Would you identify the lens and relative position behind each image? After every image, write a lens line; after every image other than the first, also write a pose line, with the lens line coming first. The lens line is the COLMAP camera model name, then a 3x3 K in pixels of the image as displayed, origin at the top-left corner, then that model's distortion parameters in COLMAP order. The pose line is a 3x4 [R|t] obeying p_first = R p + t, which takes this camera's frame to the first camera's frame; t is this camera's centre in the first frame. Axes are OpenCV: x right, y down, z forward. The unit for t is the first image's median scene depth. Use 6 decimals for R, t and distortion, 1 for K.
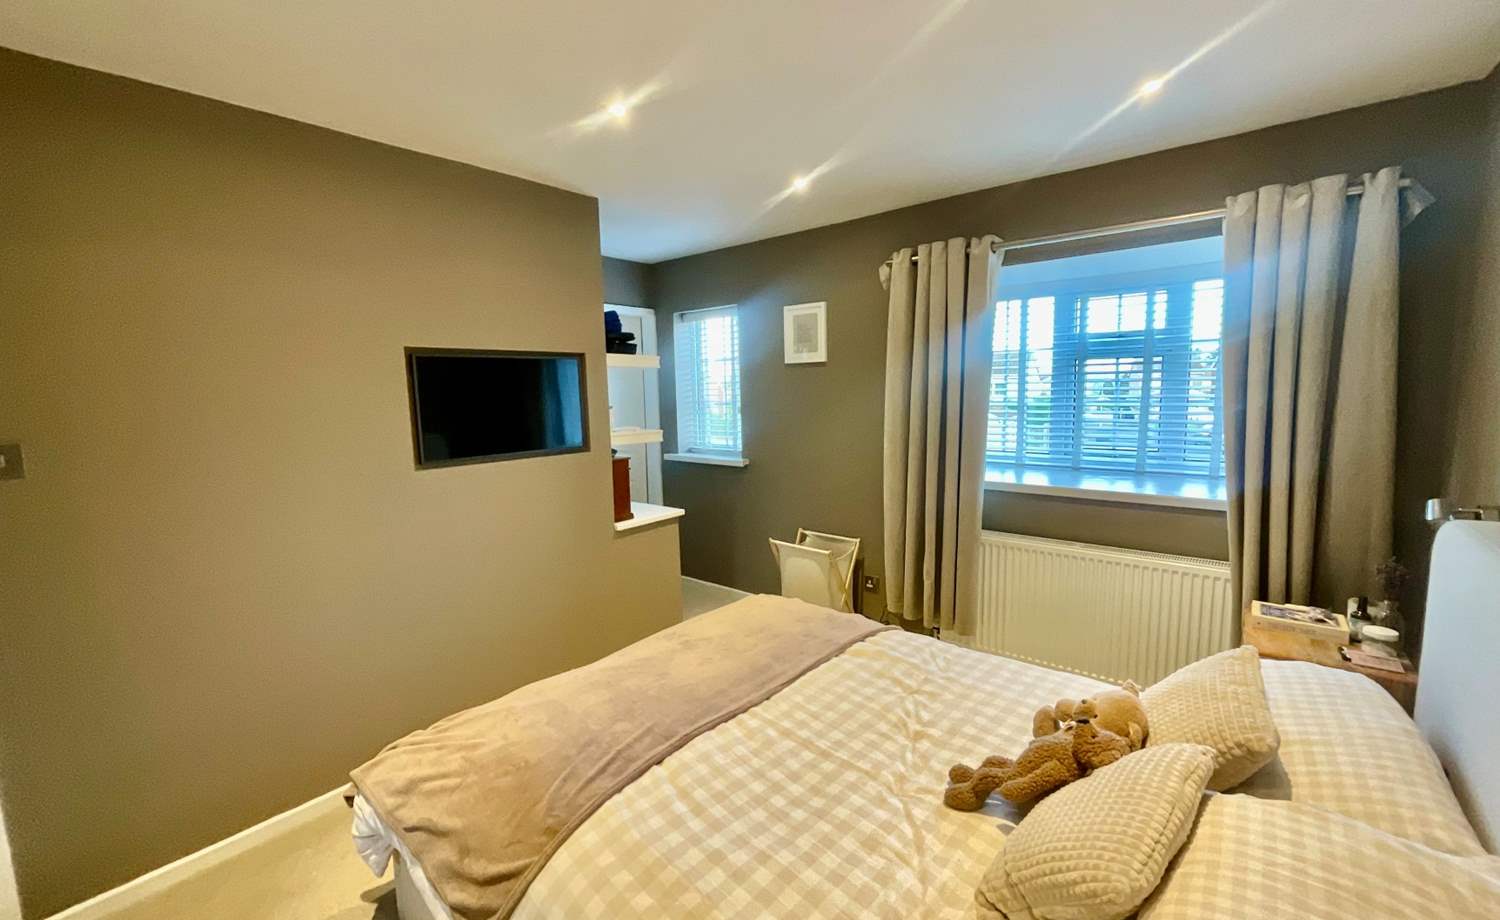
lens RADIAL K [[605.9, 0, 746.1], [0, 605.9, 458.4], [0, 0, 1]] dist [-0.000690, 0.000478]
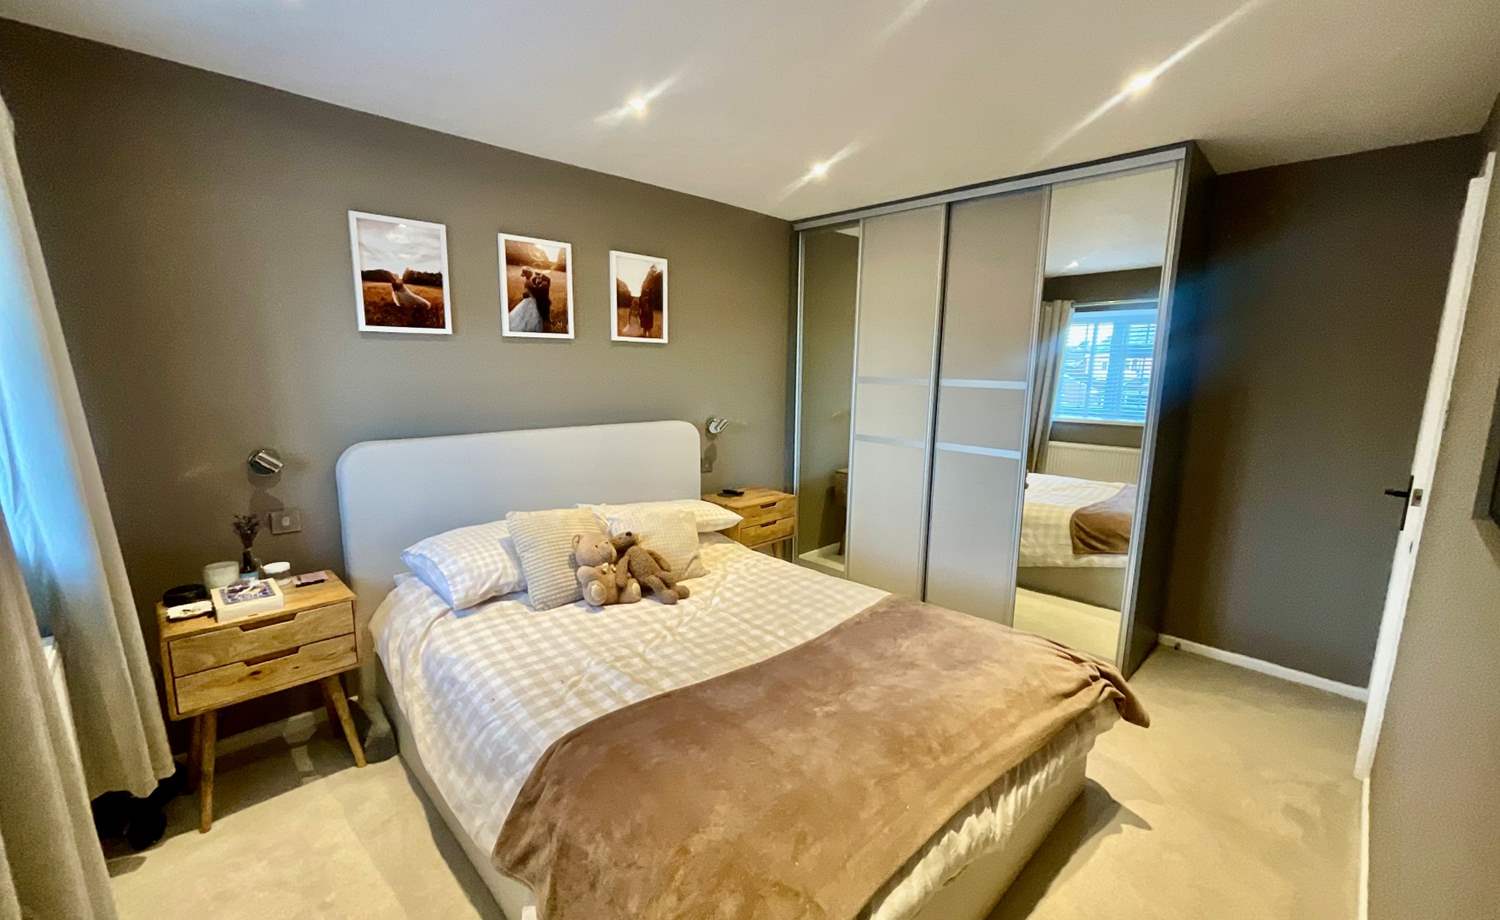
lens RADIAL K [[614.8, 0, 750.9], [0, 614.8, 461.9], [0, 0, 1]] dist [-0.000210, 0.000198]
pose [[-0.996163, -0.008070, 0.087139, -0.002254], [0.016786, 0.959630, 0.280763, -0.235508], [-0.085887, 0.281149, -0.955813, 2.016344]]
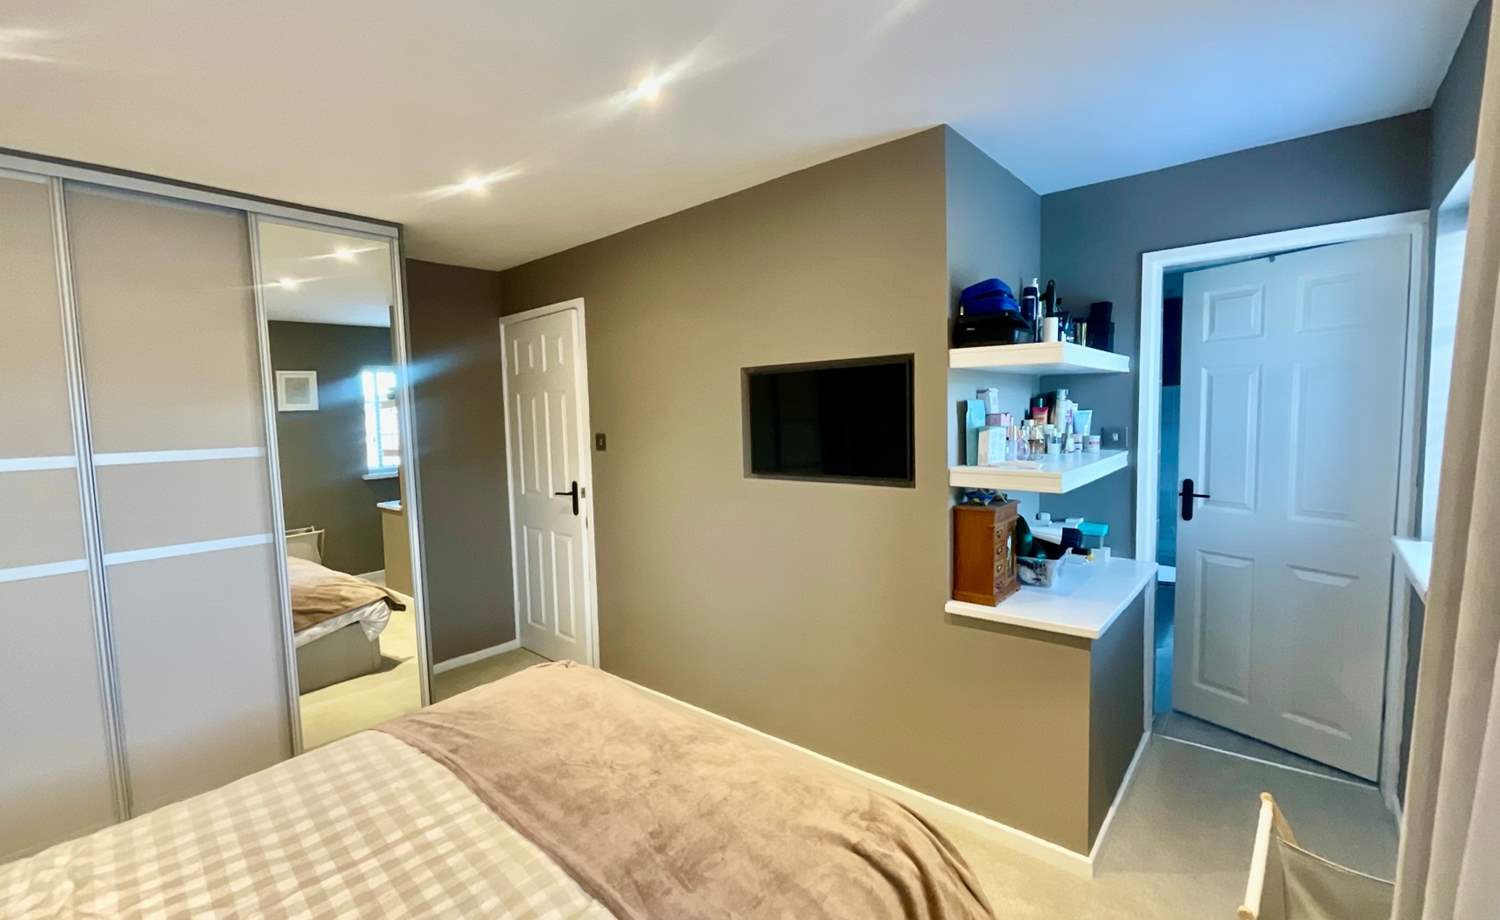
lens RADIAL K [[641.4, 0, 753.0], [0, 641.4, 463.3], [0, 0, 1]] dist [-0.000574, 0.000388]
pose [[0.003995, 0.097784, -0.995200, 0.835660], [-0.094014, 0.990836, 0.096978, -0.161379], [0.995563, 0.093176, 0.013152, 1.322750]]
